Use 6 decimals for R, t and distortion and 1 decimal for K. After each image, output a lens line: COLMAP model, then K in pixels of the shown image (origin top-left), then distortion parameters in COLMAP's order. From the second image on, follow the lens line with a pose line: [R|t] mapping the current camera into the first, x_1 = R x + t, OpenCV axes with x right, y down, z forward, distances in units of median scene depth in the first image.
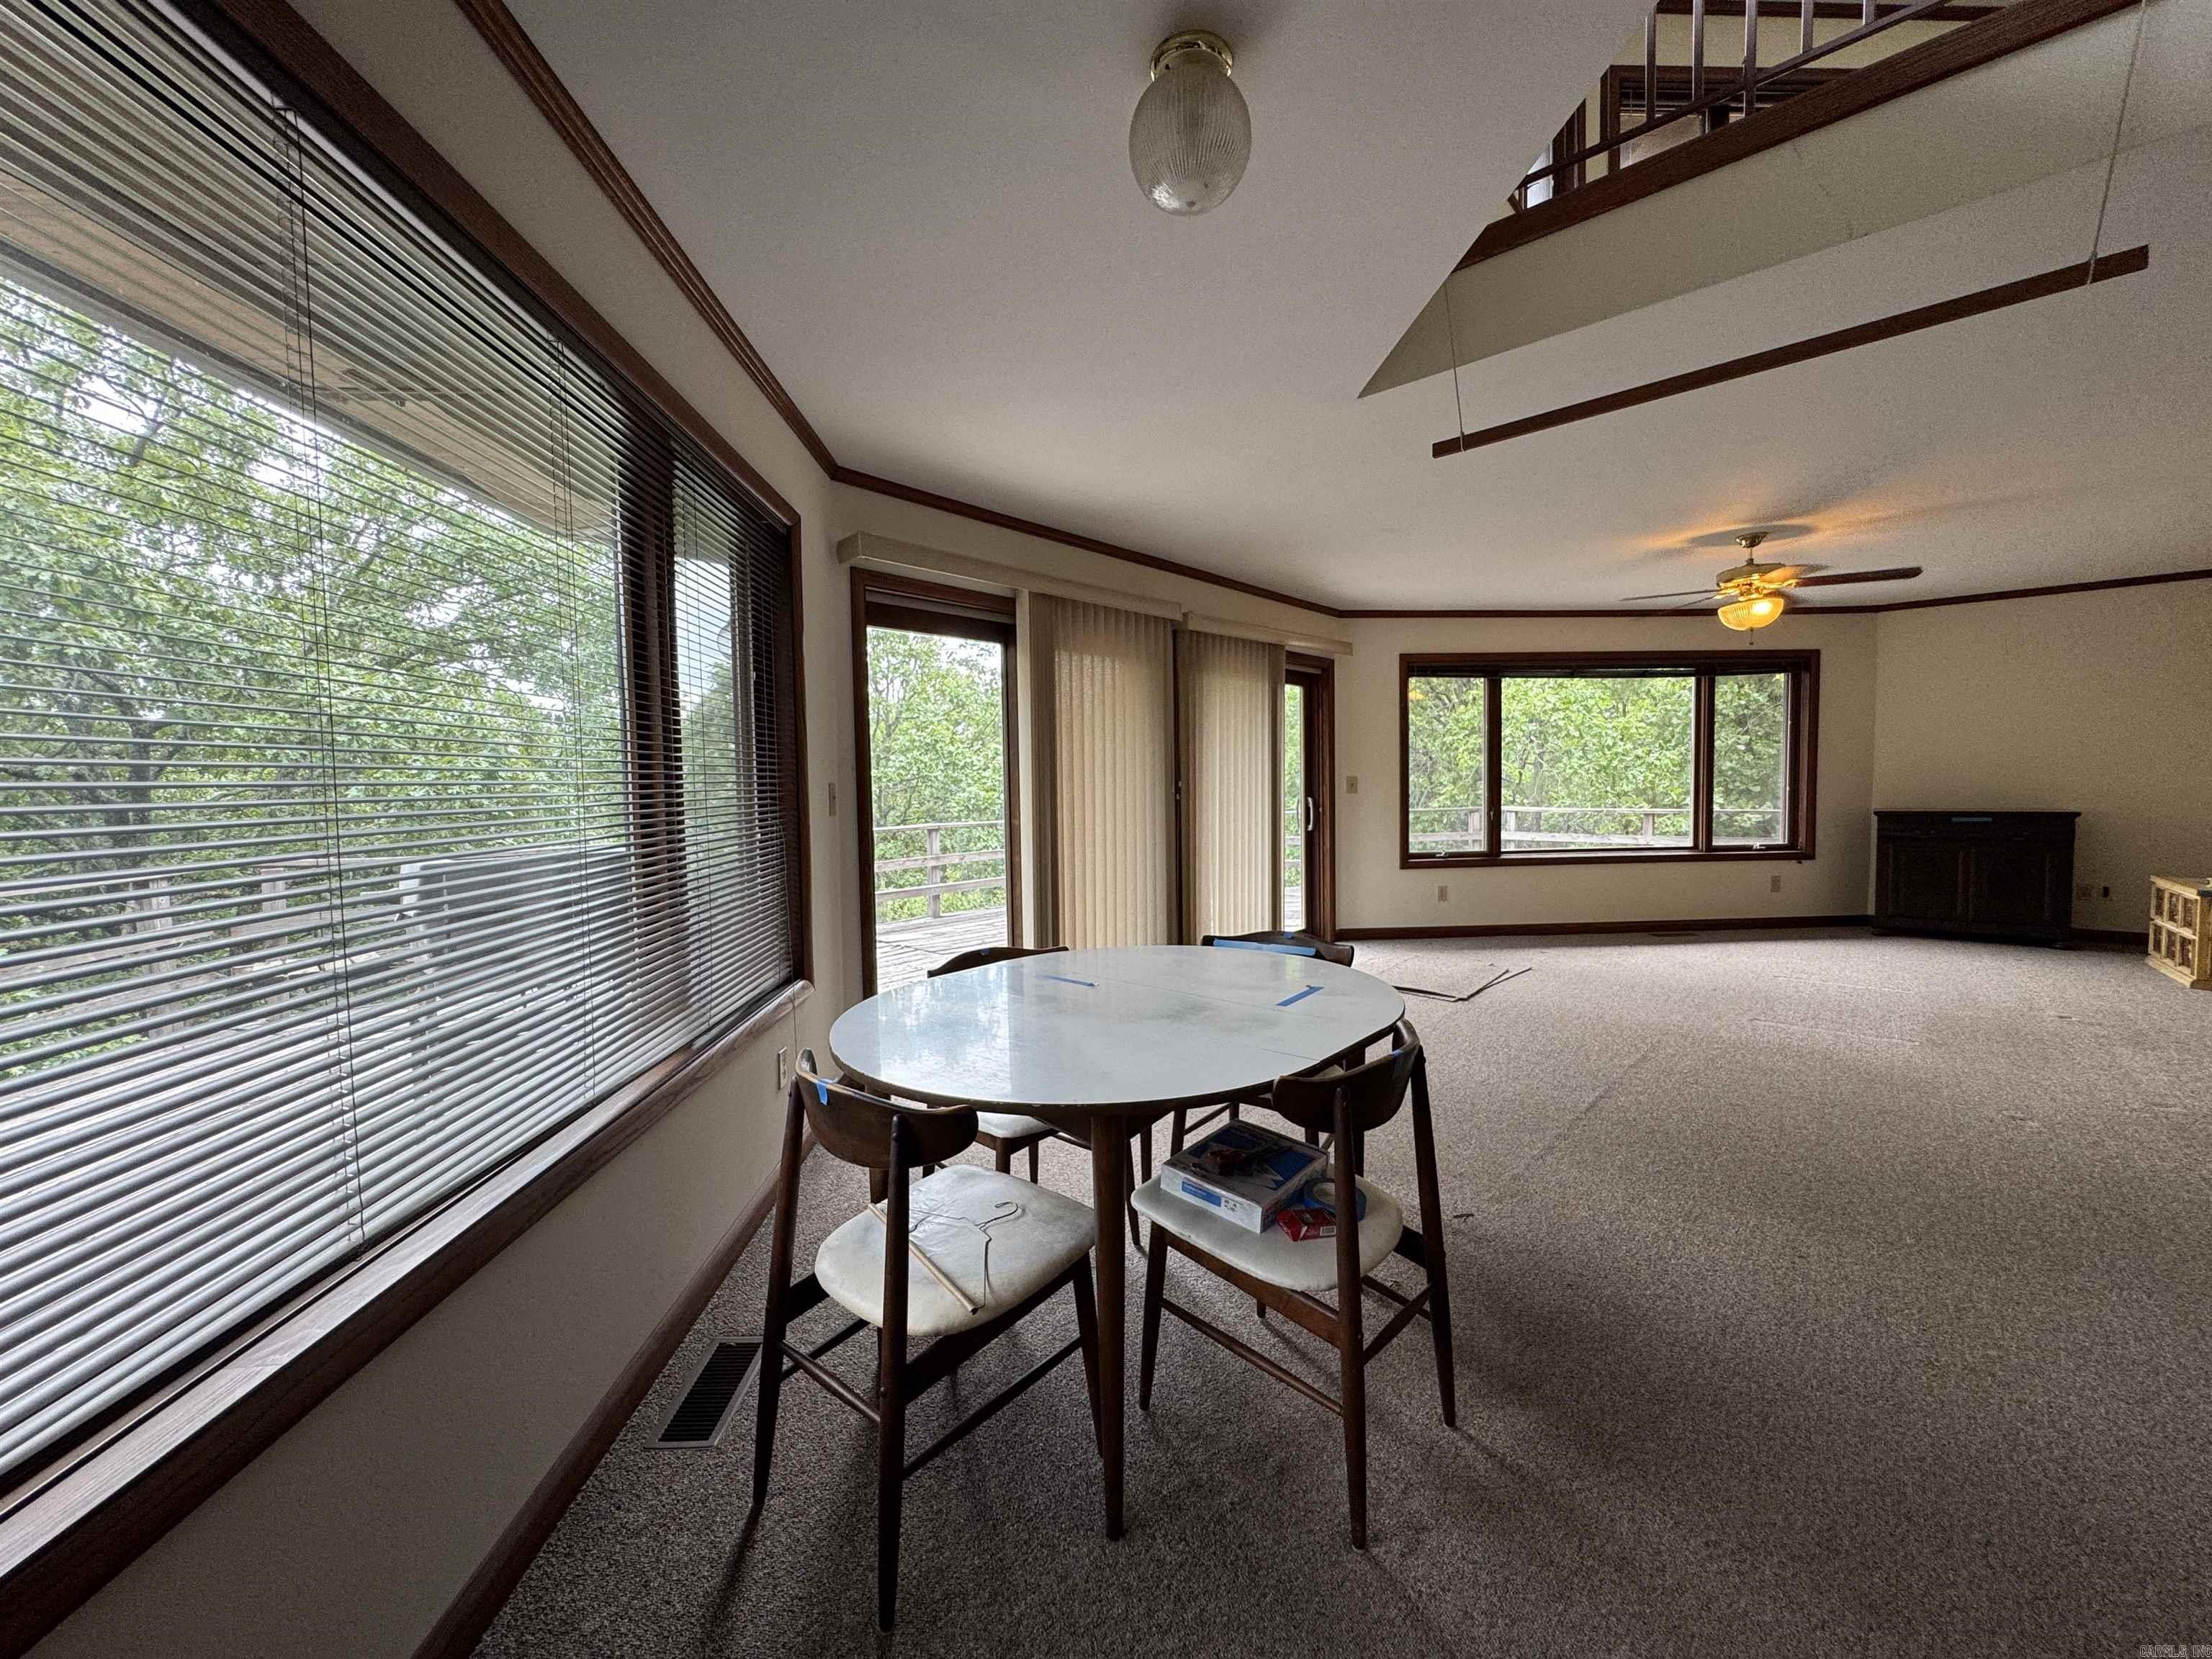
lens RADIAL K [[884.1, 0, 1110.8], [0, 884.1, 828.2], [0, 0, 1]] dist [-0.003723, 0.000597]
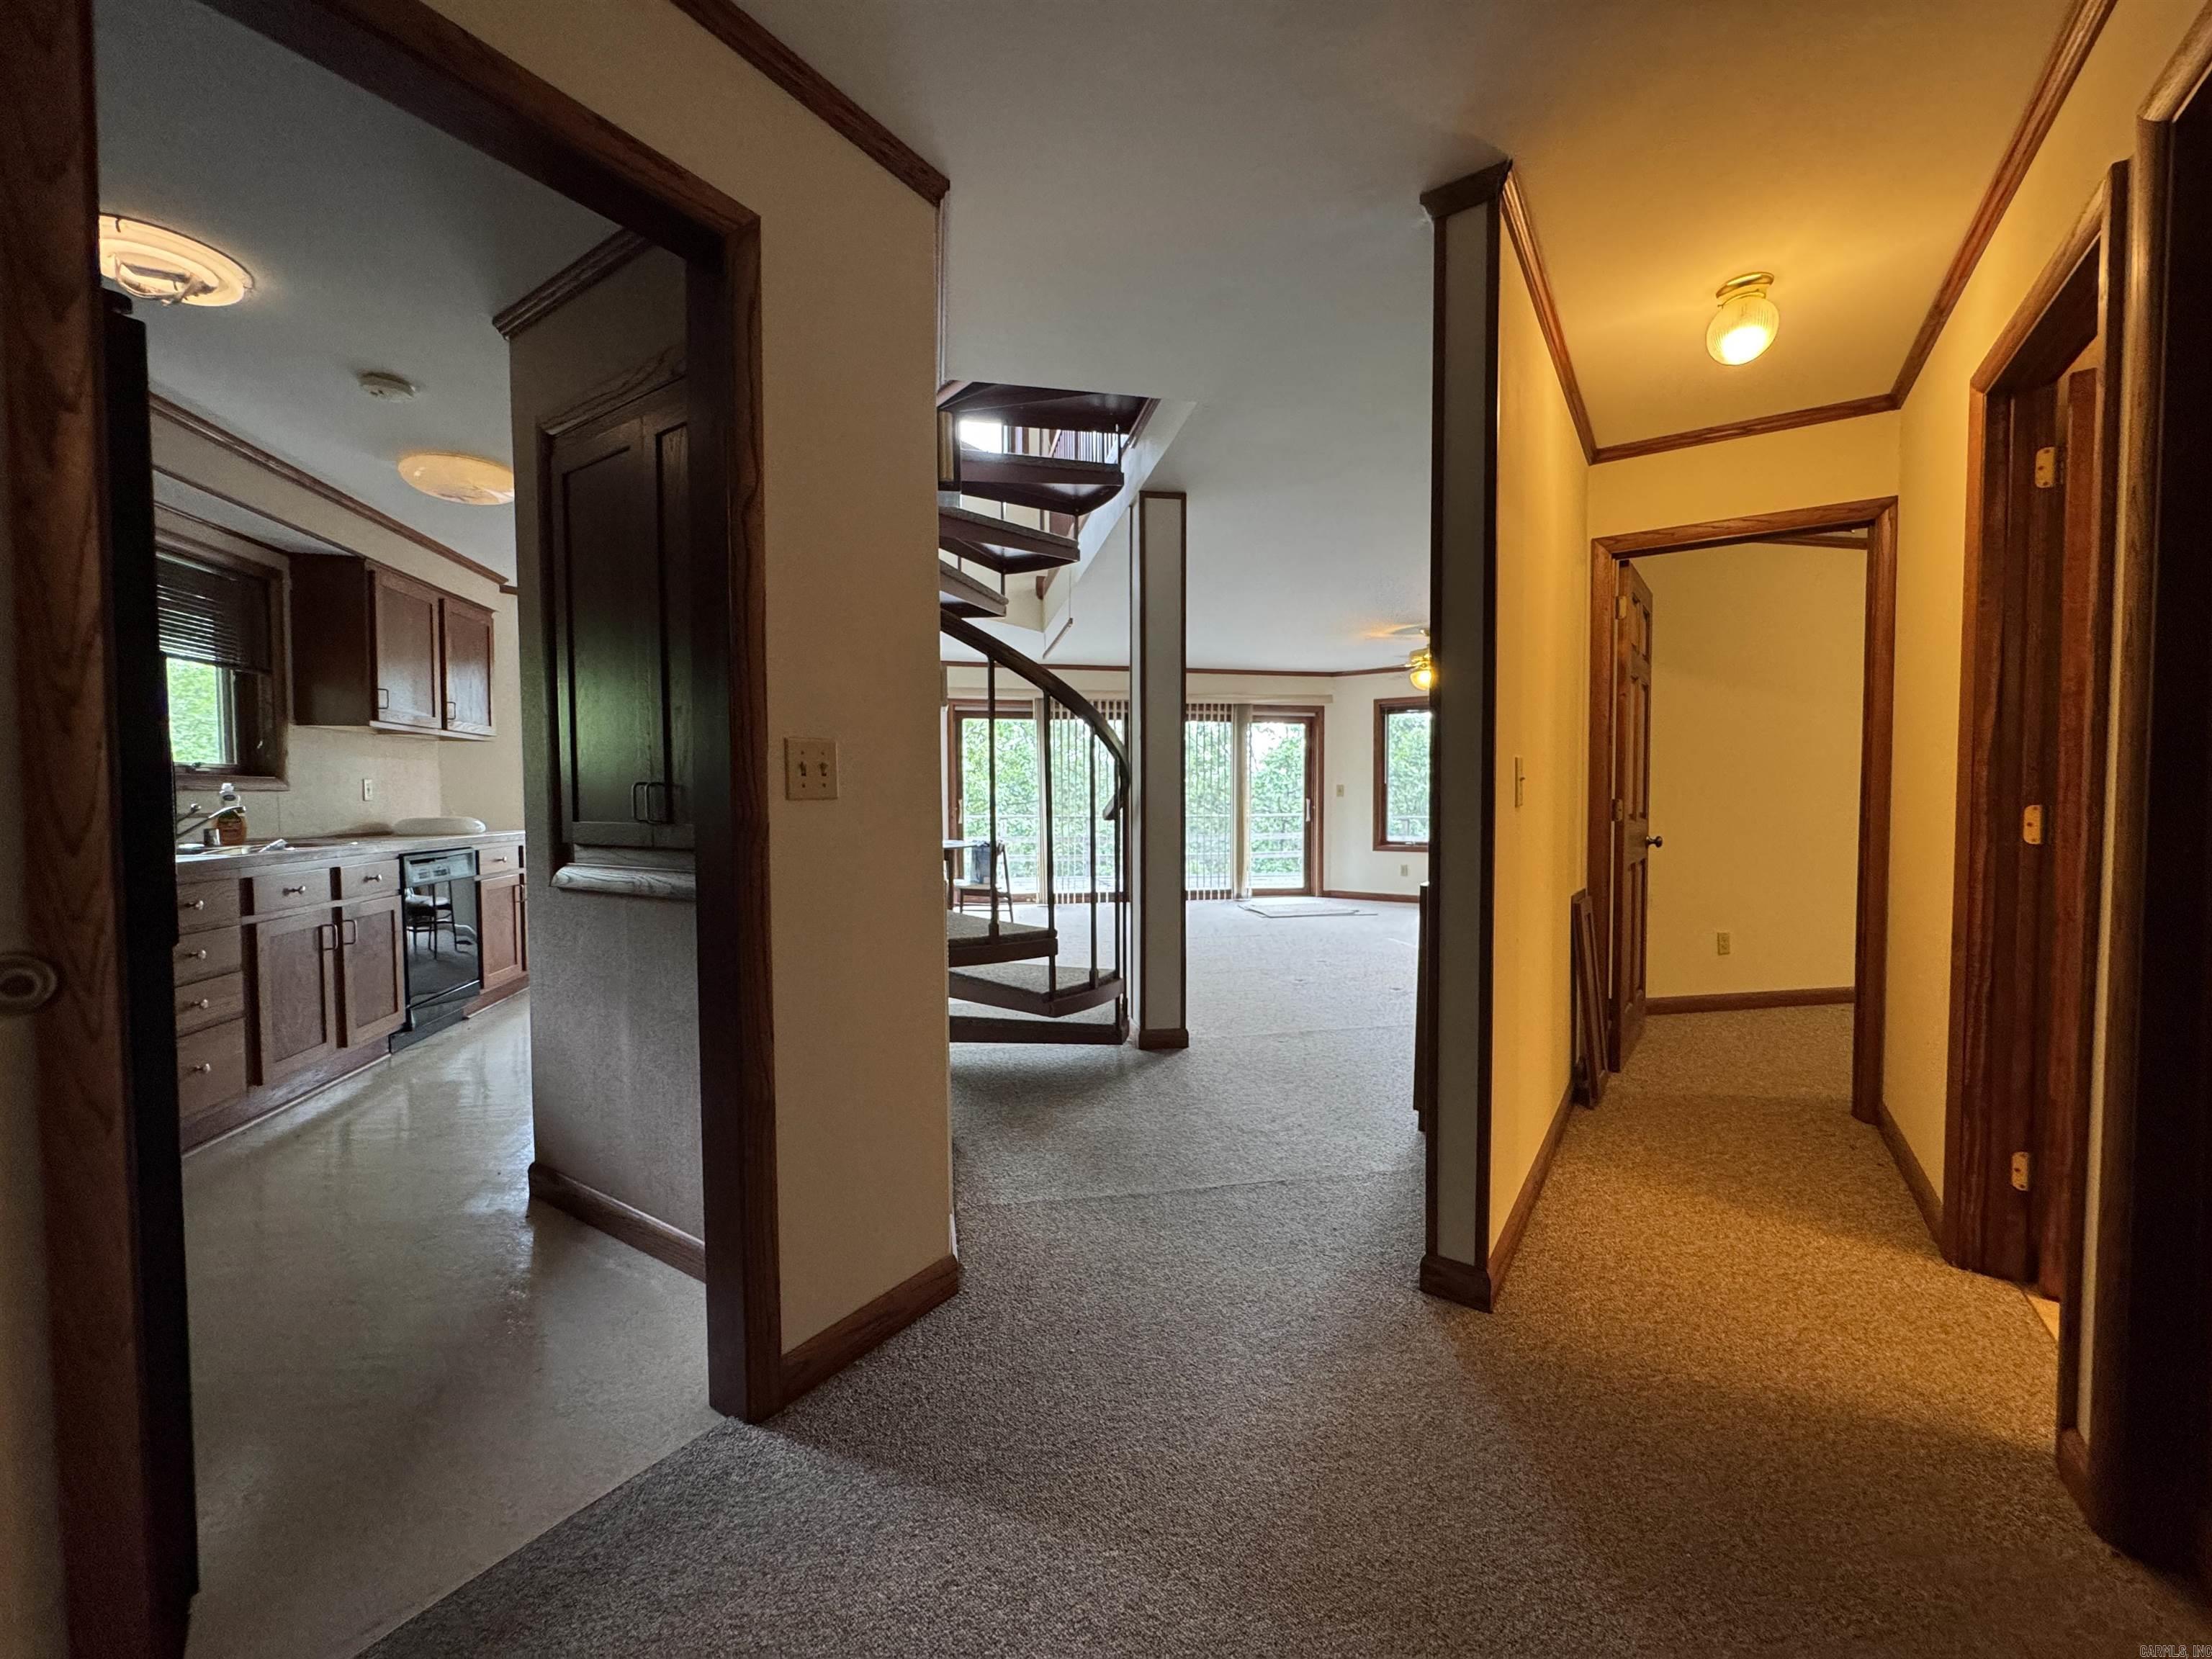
lens RADIAL K [[884.1, 0, 1107.0], [0, 884.1, 825.5], [0, 0, 1]] dist [-0.003723, 0.000597]
pose [[0.800612, 0.034242, -0.598205, 0.976538], [-0.043836, 0.999038, -0.001483, 0.030859], [0.597578, 0.027410, 0.801342, -0.450694]]
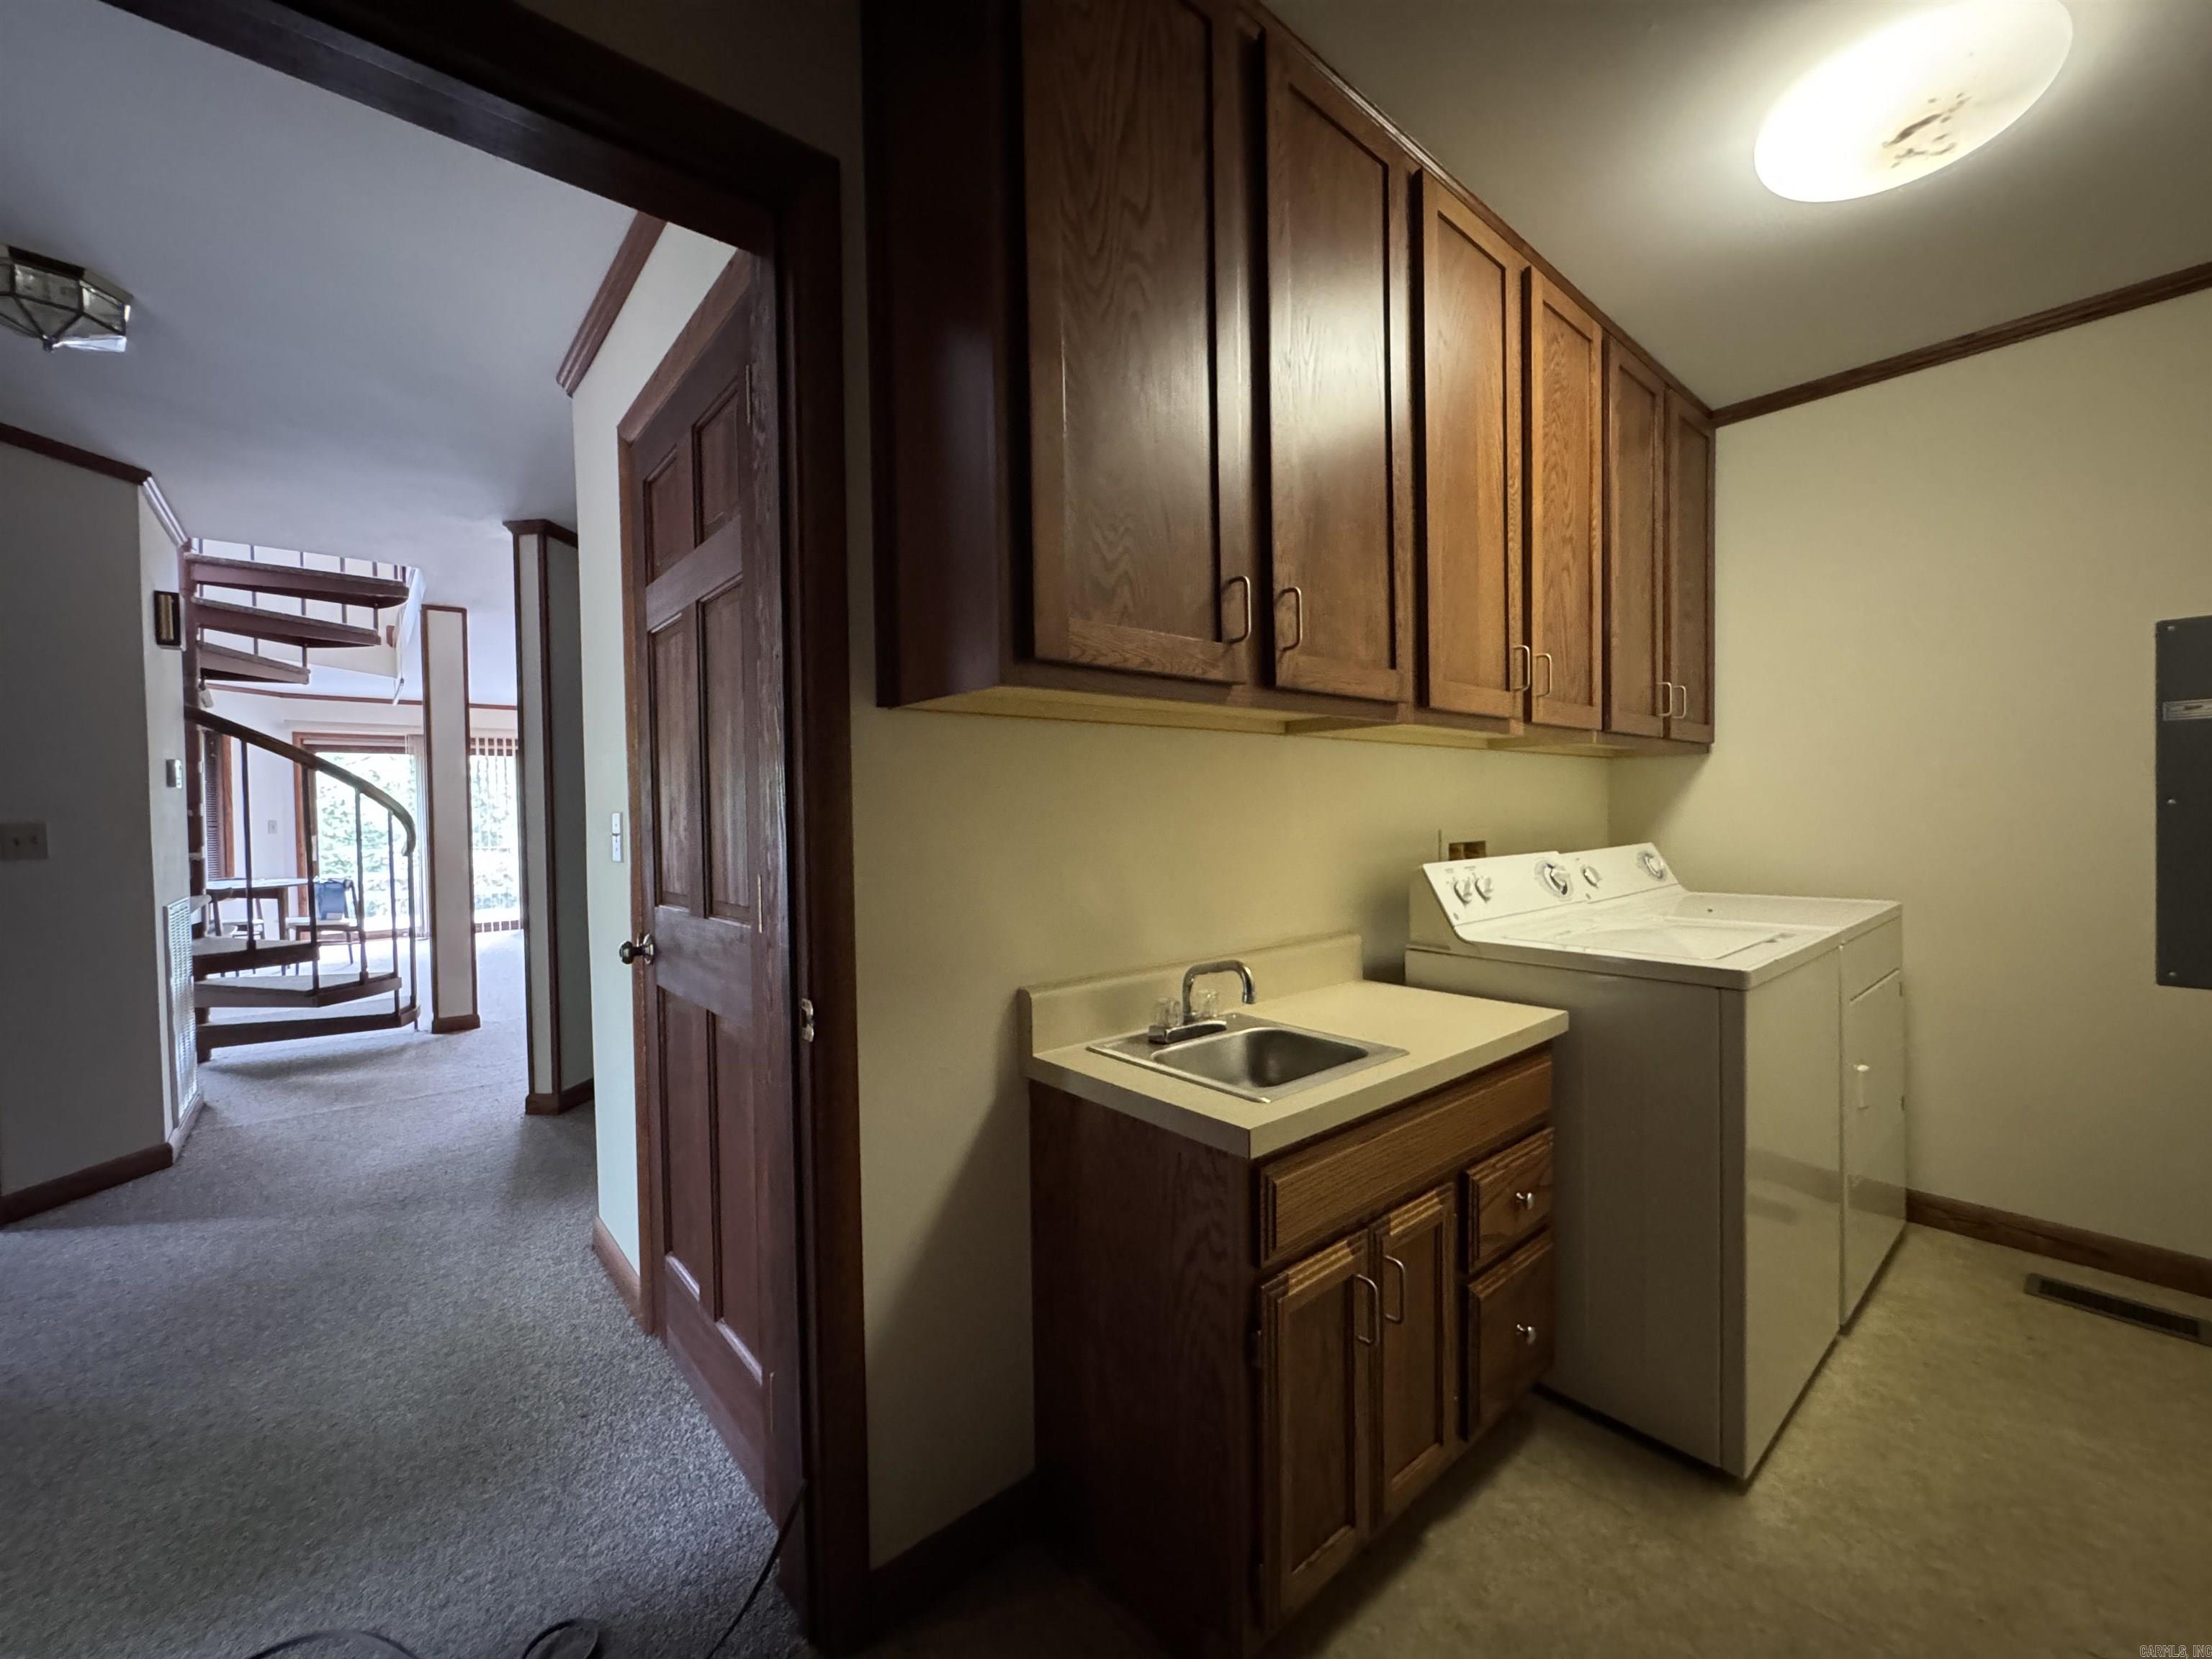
lens RADIAL K [[884.1, 0, 1097.9], [0, 884.1, 818.9], [0, 0, 1]] dist [-0.003723, 0.000597]
pose [[0.990964, -0.000971, -0.134125, 1.371562], [-0.004565, 0.999150, -0.040962, 0.020405], [0.134051, 0.041204, 0.990117, -0.675559]]
